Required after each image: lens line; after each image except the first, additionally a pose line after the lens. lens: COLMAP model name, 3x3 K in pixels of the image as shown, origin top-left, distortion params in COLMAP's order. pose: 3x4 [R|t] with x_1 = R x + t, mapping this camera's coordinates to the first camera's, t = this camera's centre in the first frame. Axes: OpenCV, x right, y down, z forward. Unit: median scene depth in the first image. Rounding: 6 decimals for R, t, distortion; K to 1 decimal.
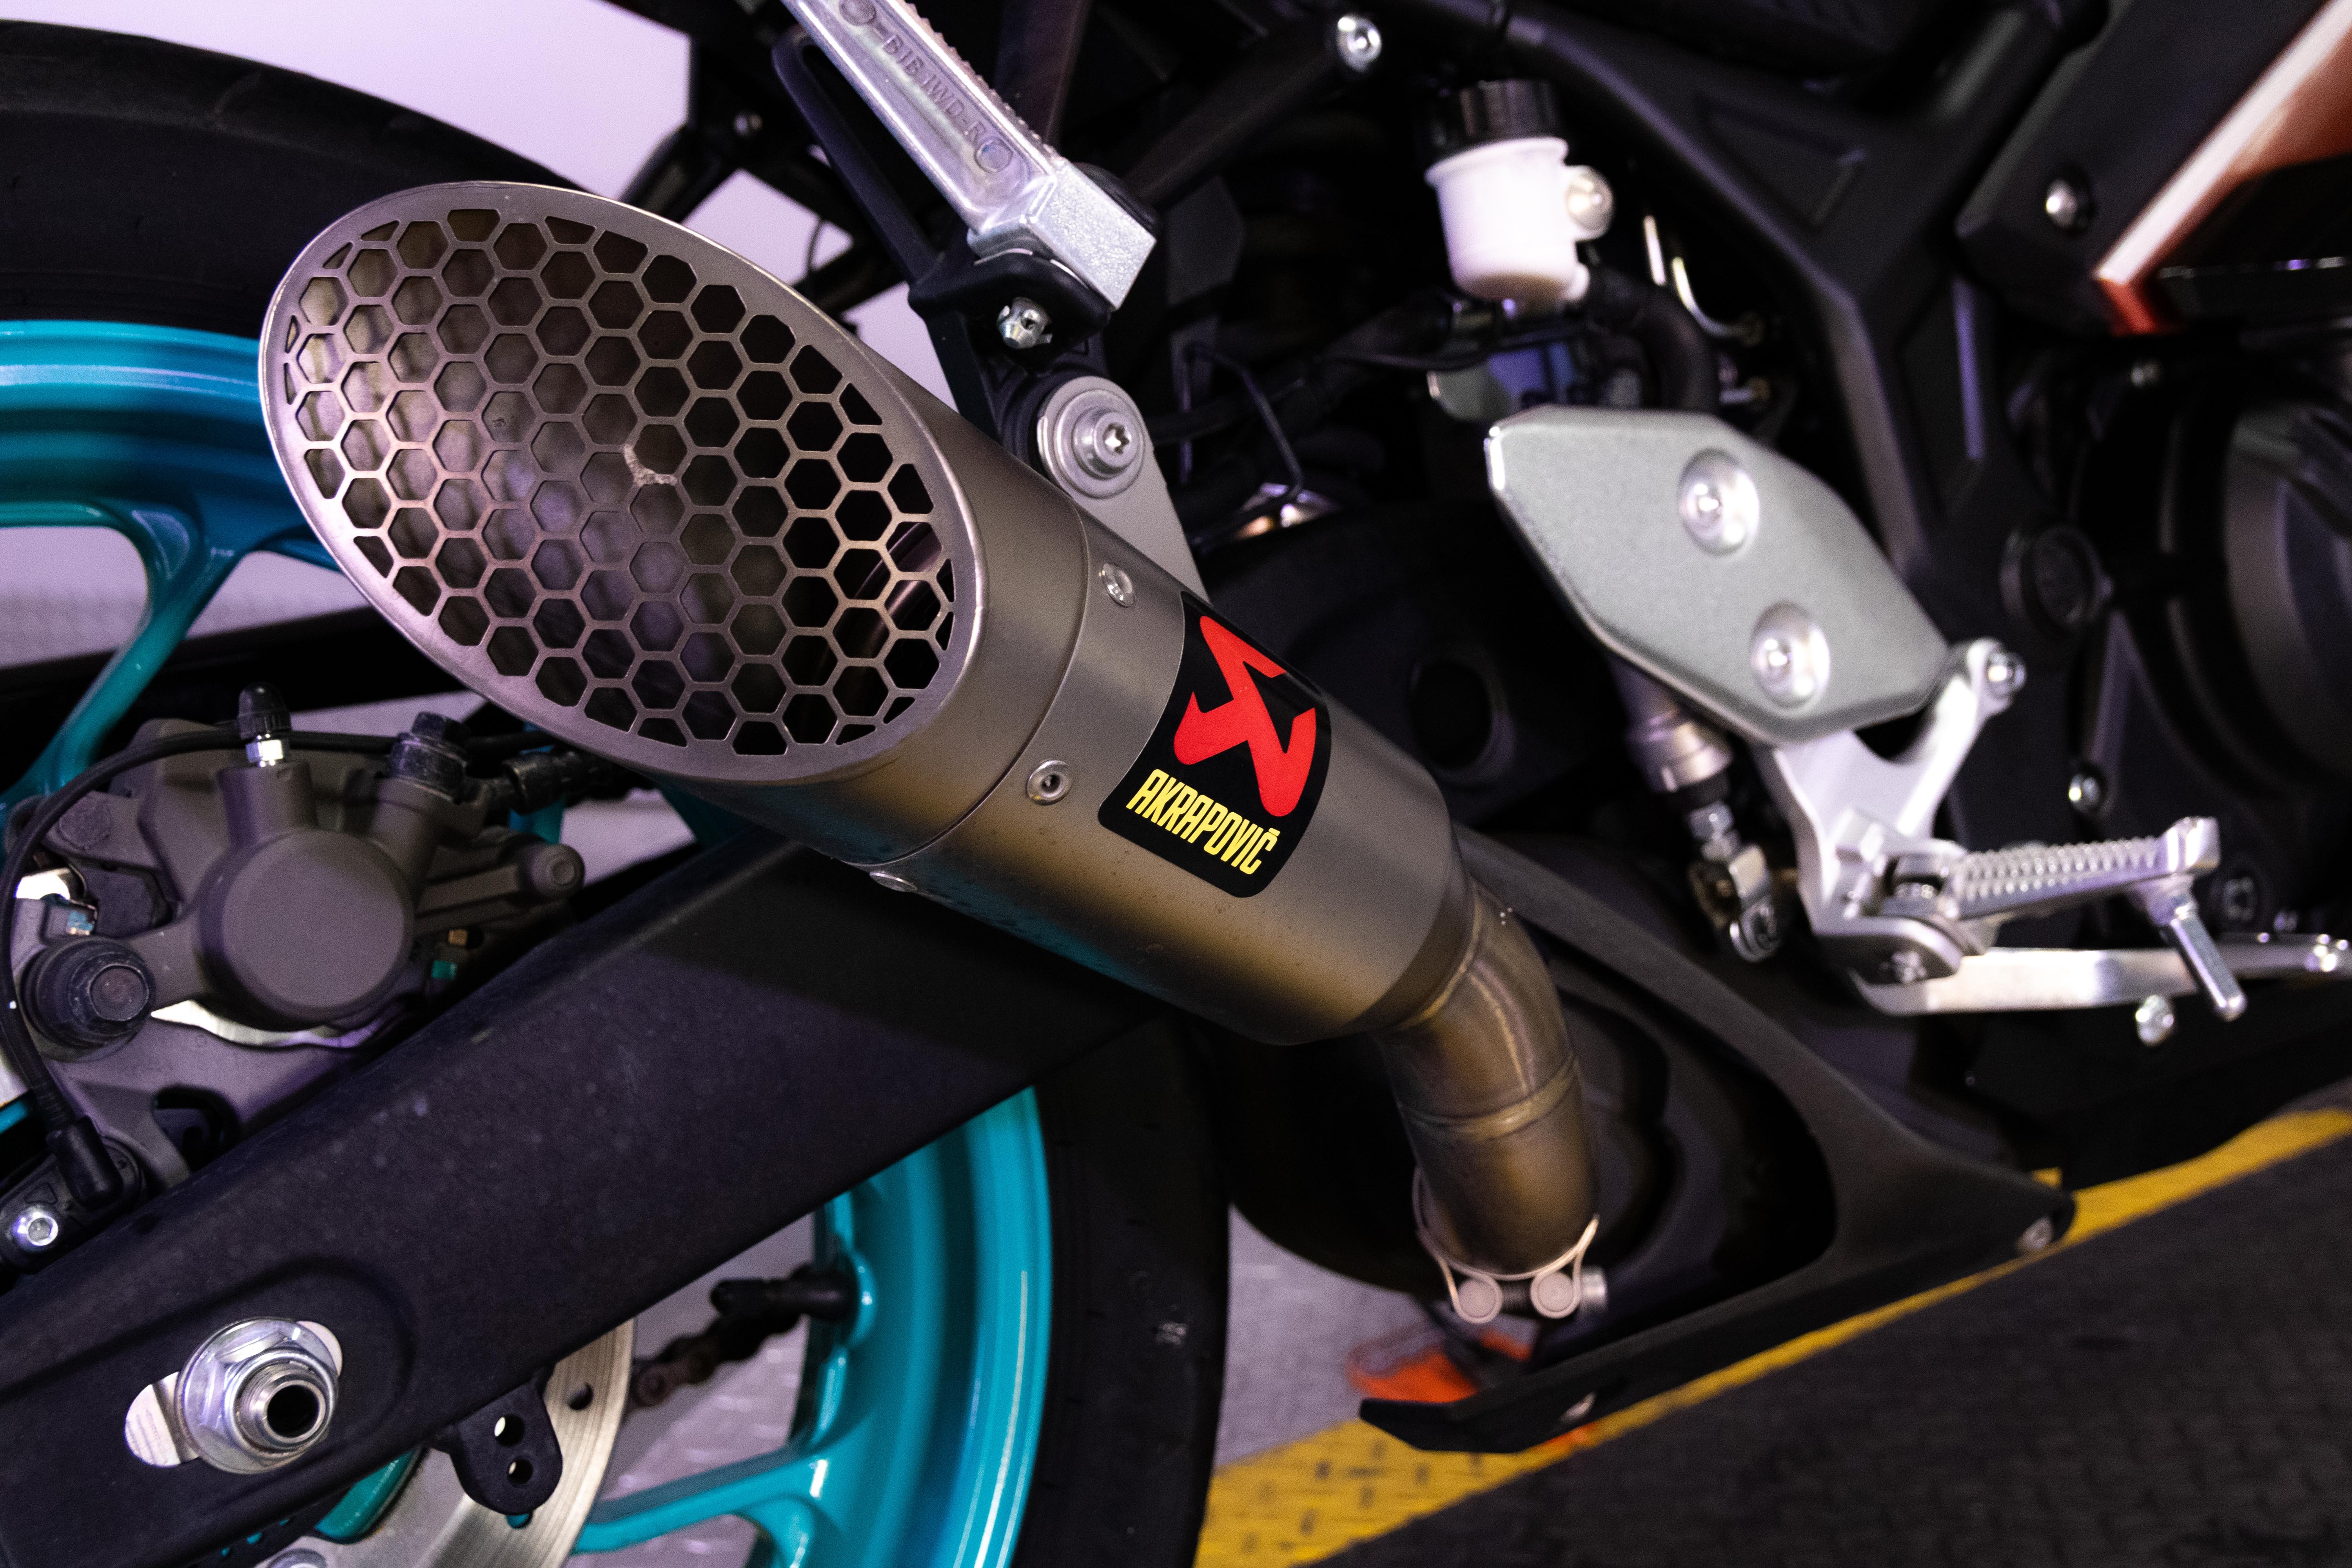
lens RADIAL K [[2672.5, 0, 1176.0], [0, 2672.5, 784.0], [0, 0, 1]] dist [0.000320, -0.004999]
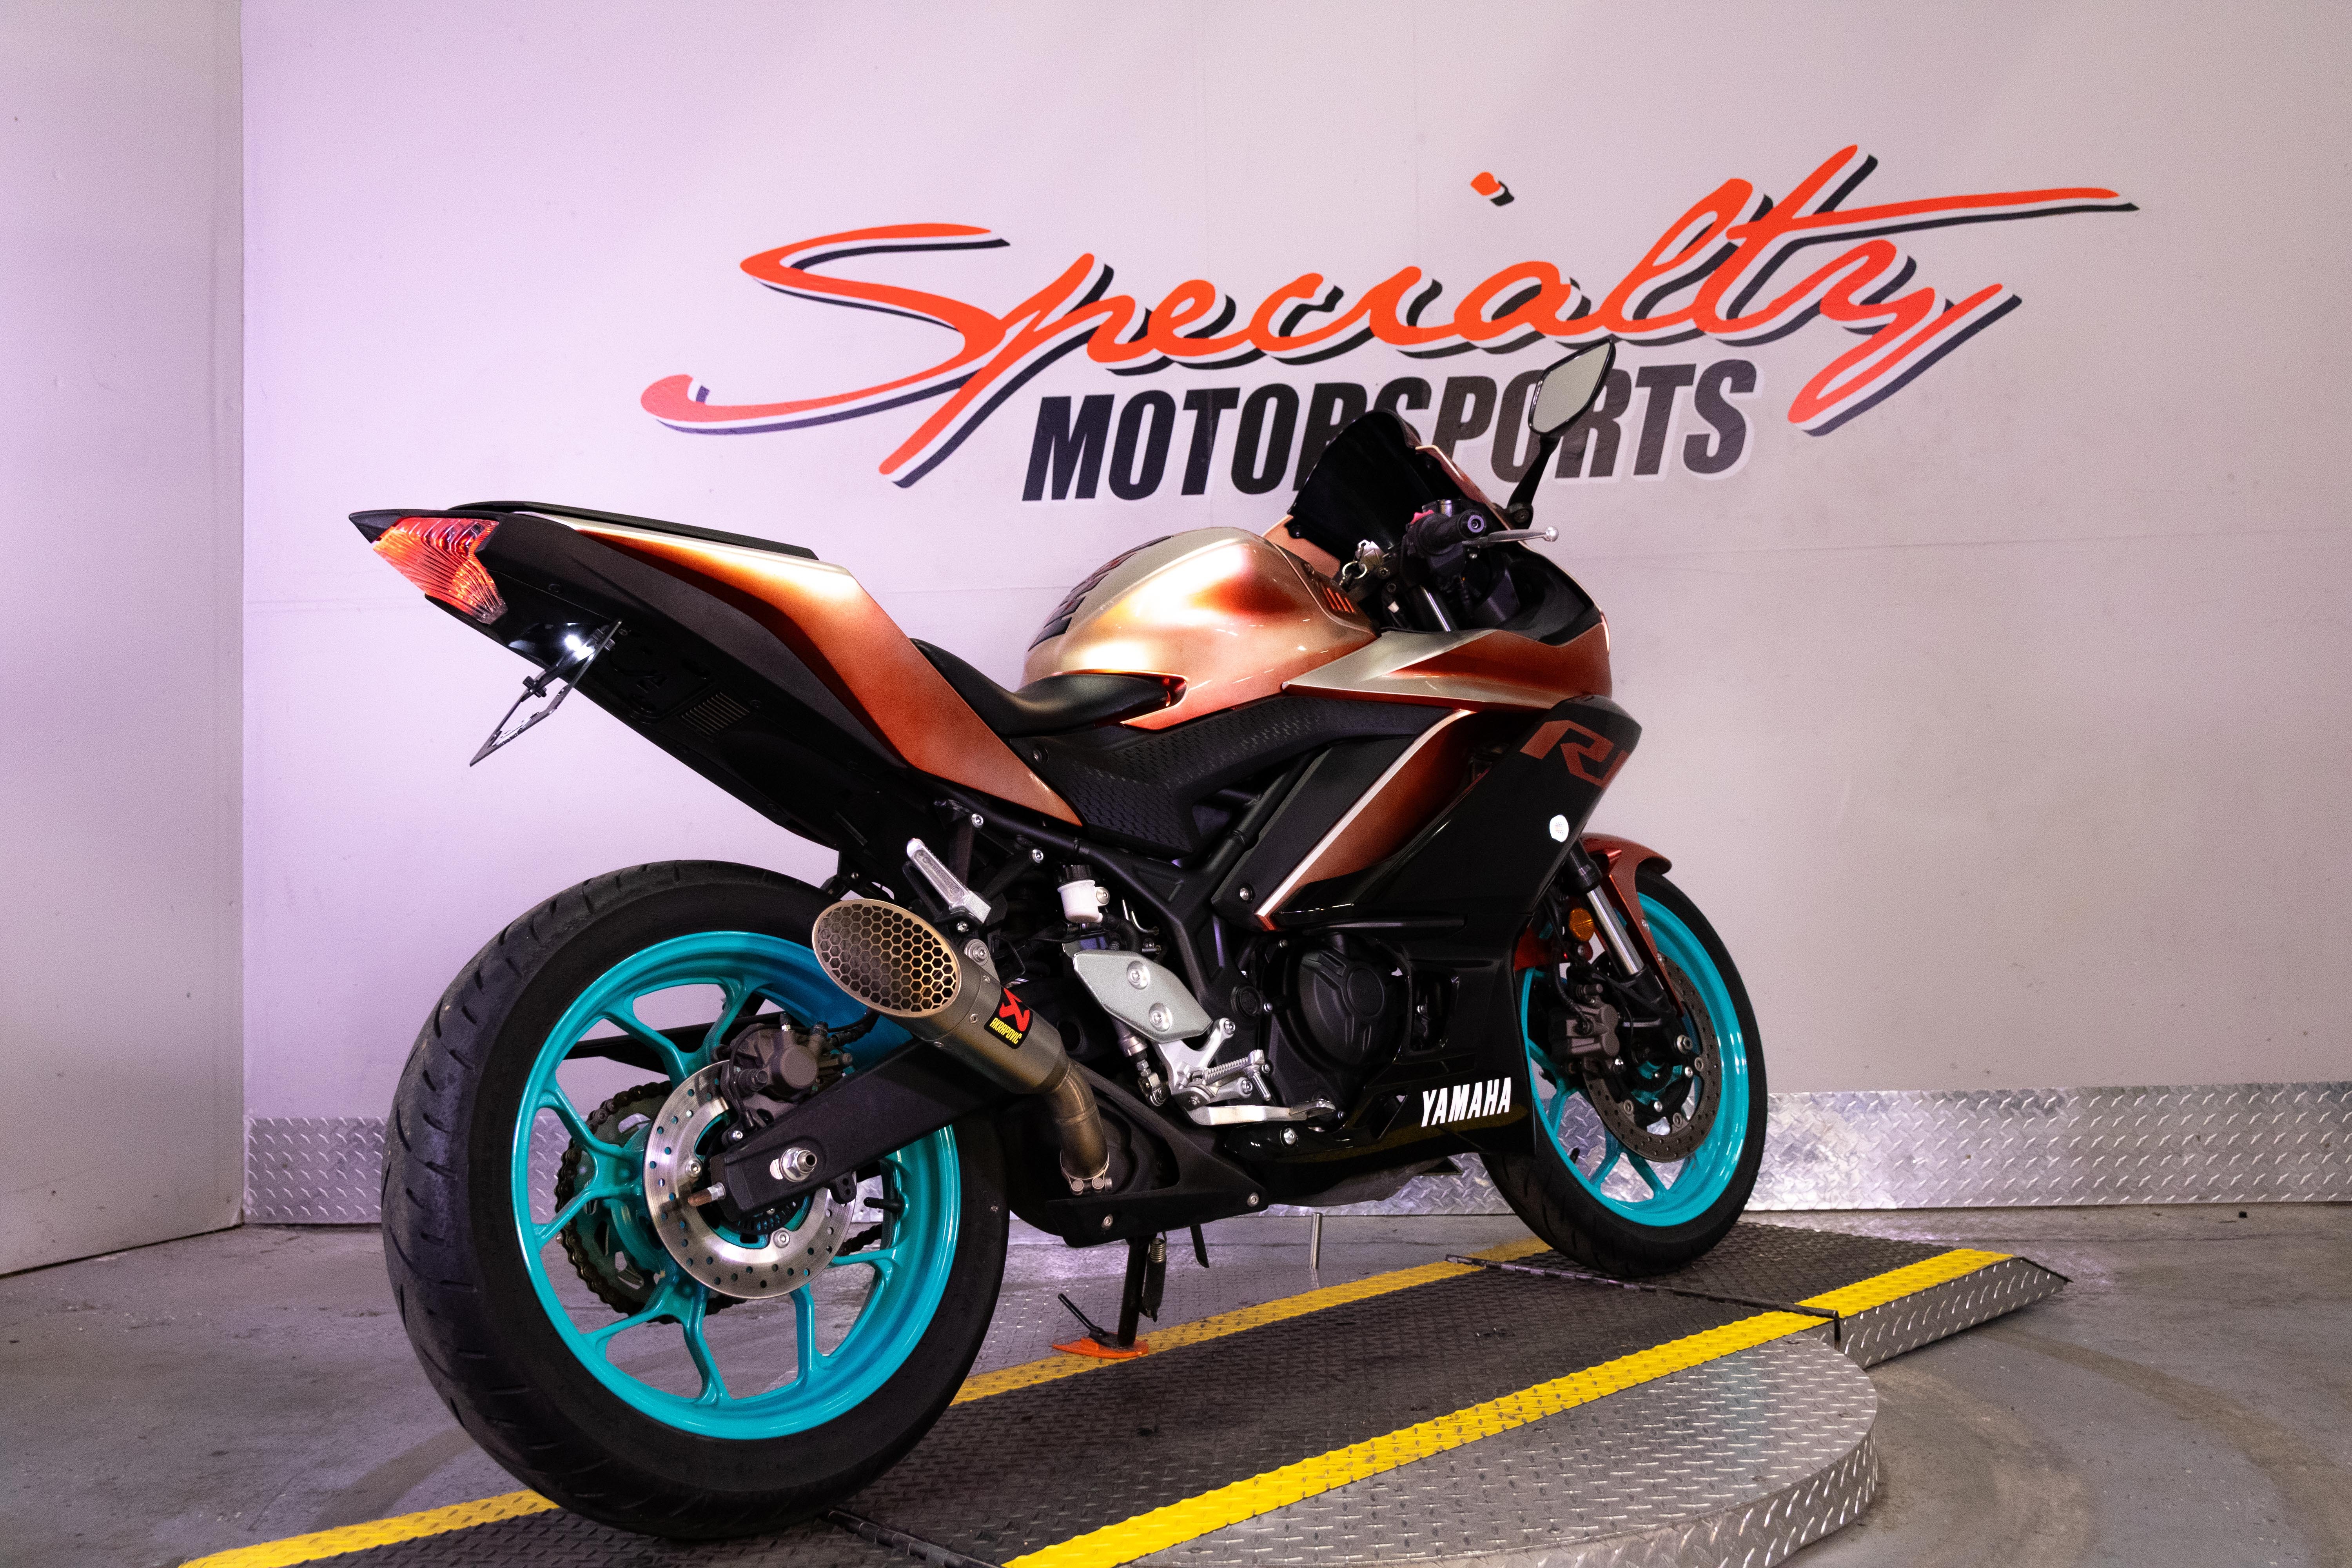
lens RADIAL K [[1622.8, 0, 1176.0], [0, 1622.8, 784.0], [0, 0, 1]] dist [0.007067, -0.003737]
pose [[0.990316, -0.007710, 0.138617, -0.057488], [0.045294, 0.961768, -0.270094, 0.258088], [-0.131235, 0.273757, 0.952803, -1.263649]]
